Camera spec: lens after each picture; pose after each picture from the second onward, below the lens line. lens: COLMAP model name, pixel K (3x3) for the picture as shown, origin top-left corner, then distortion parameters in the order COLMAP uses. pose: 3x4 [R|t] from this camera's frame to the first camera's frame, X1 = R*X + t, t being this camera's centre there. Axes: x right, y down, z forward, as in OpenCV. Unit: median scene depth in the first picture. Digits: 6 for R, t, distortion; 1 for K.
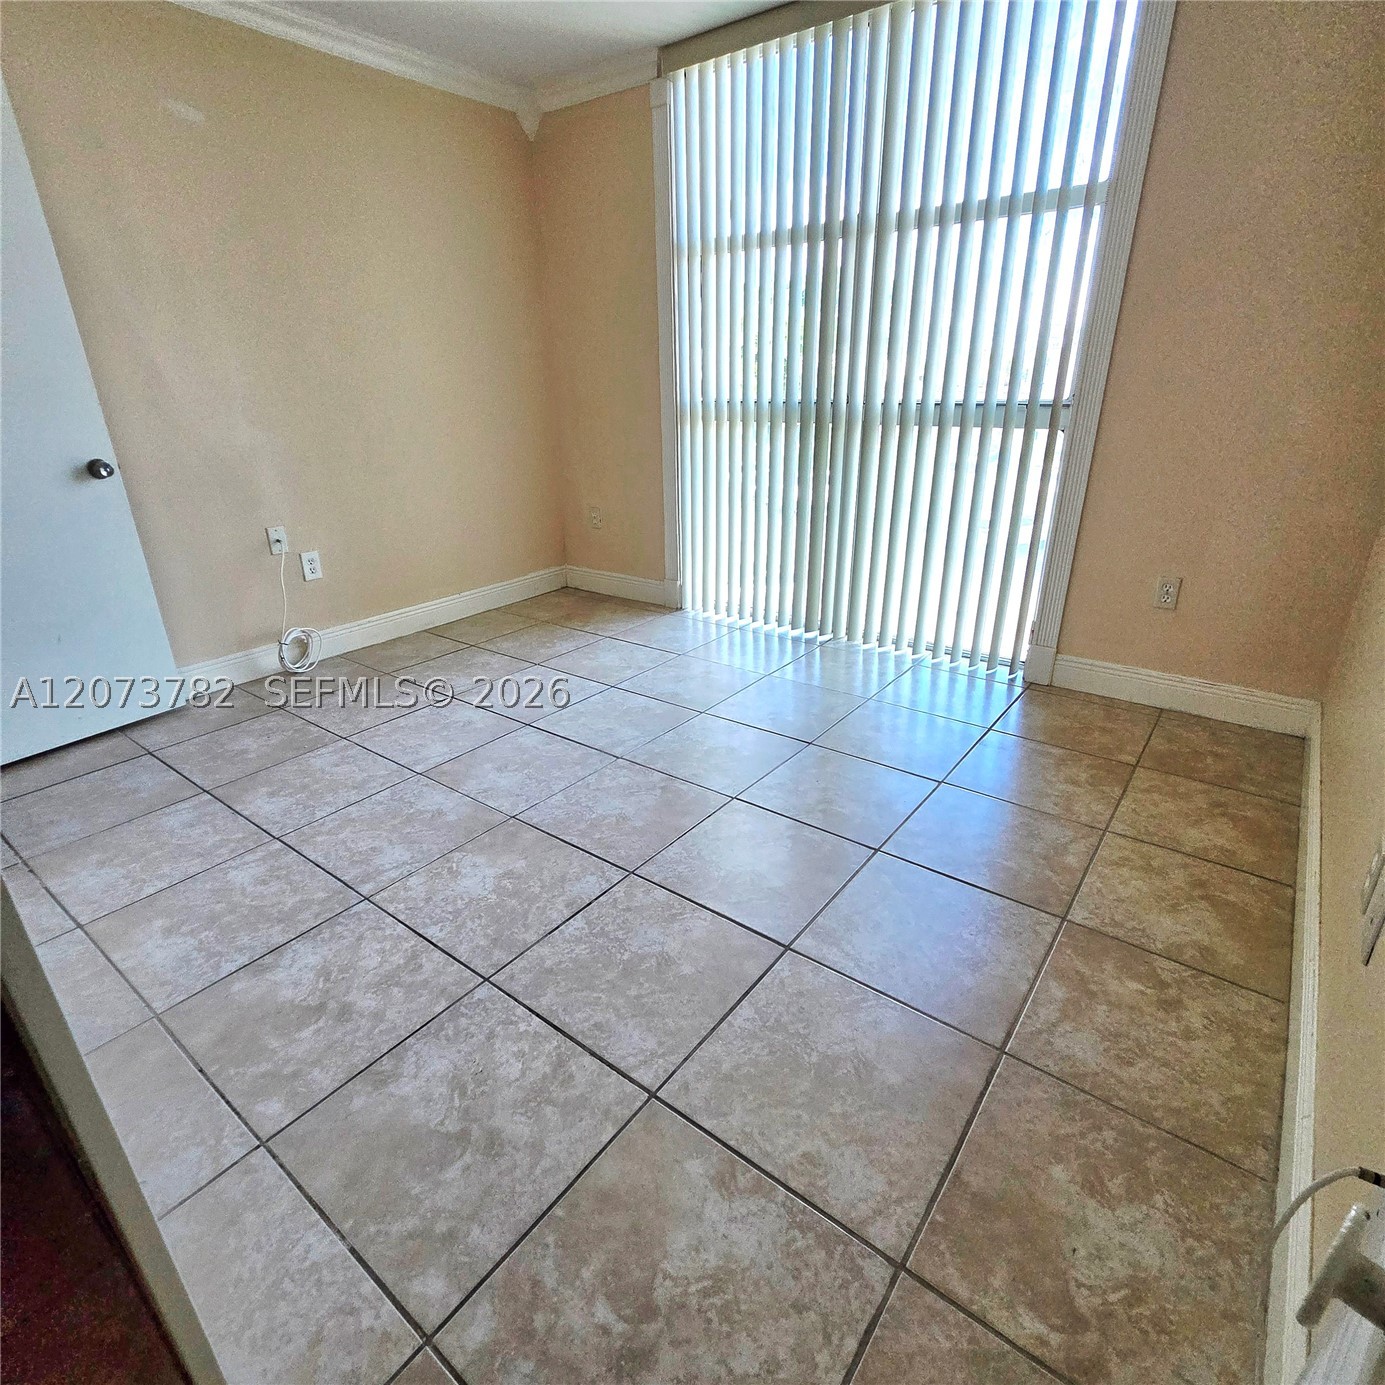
lens RADIAL K [[755.4, 0, 690.2], [0, 755.4, 691.0], [0, 0, 1]] dist [0.001314, 0.002030]
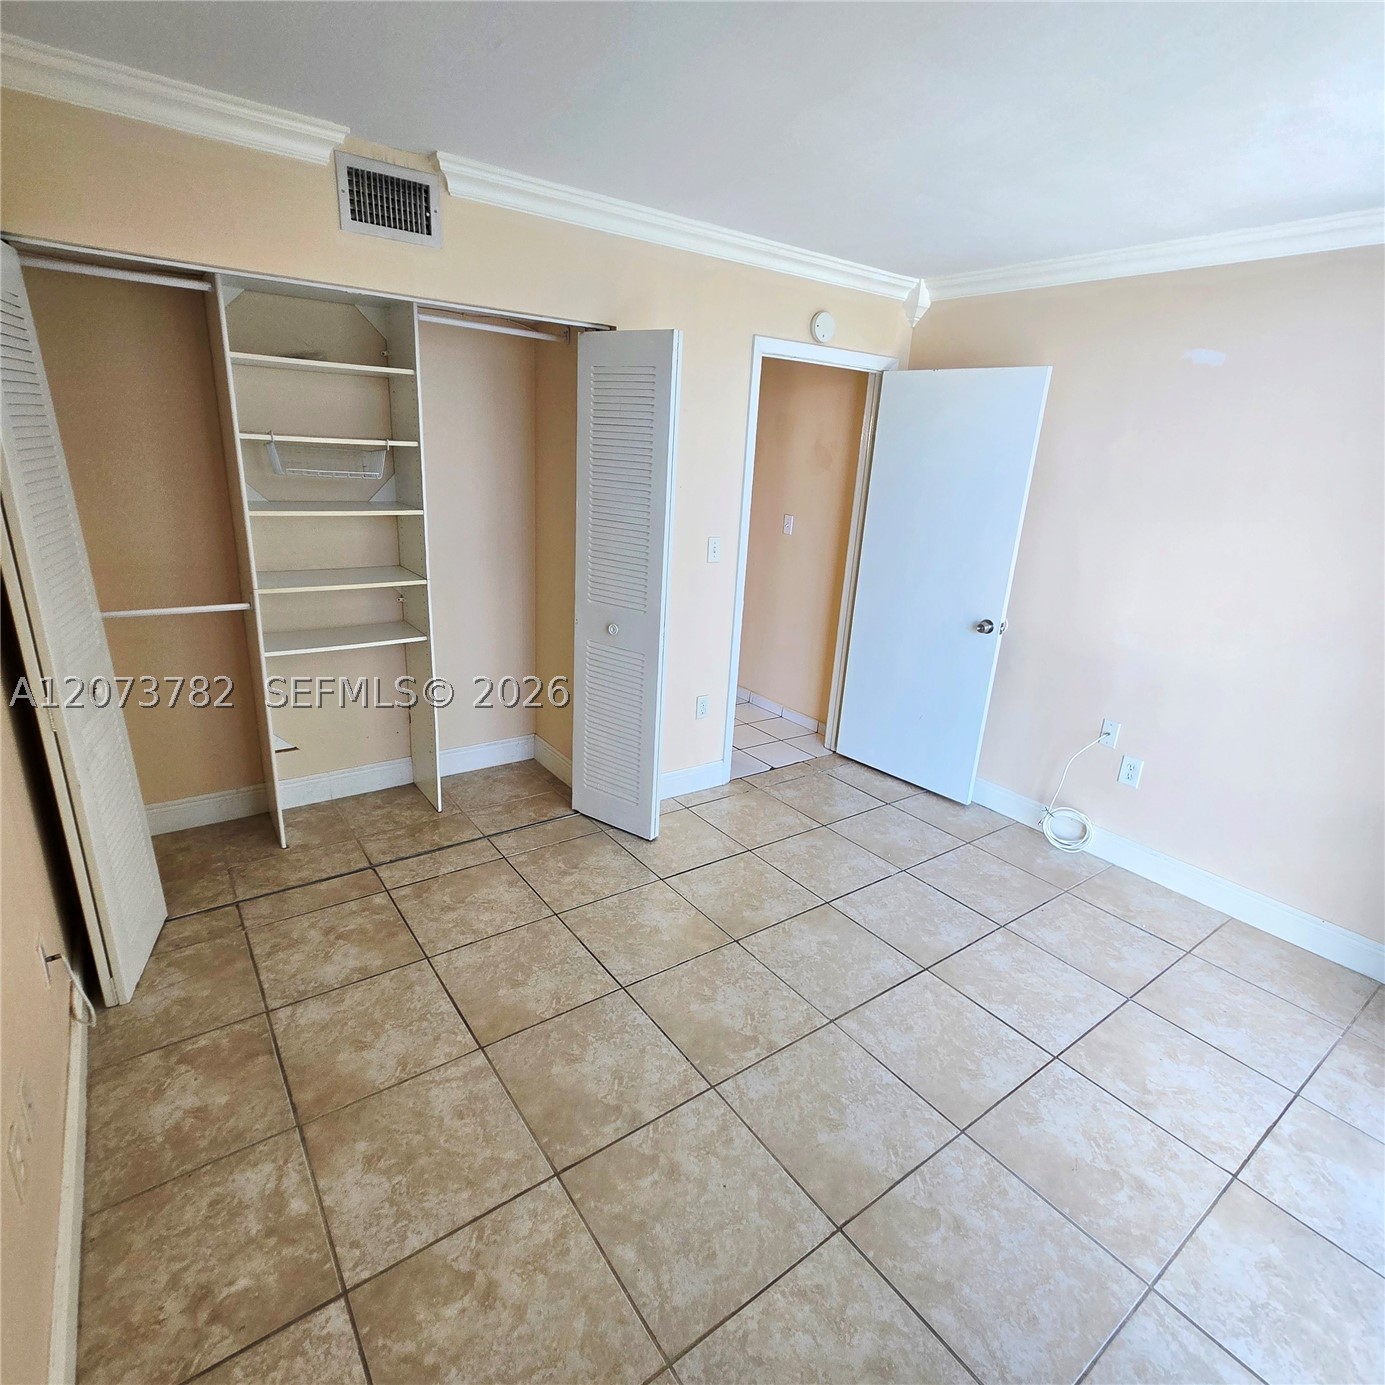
lens RADIAL K [[755.4, 0, 689.1], [0, 755.4, 693.8], [0, 0, 1]] dist [0.001314, 0.002030]
pose [[-0.279223, 0.299499, -0.912324, 1.159297], [-0.416628, 0.818235, 0.396123, -0.909884], [0.865134, 0.490706, -0.103690, 1.311560]]
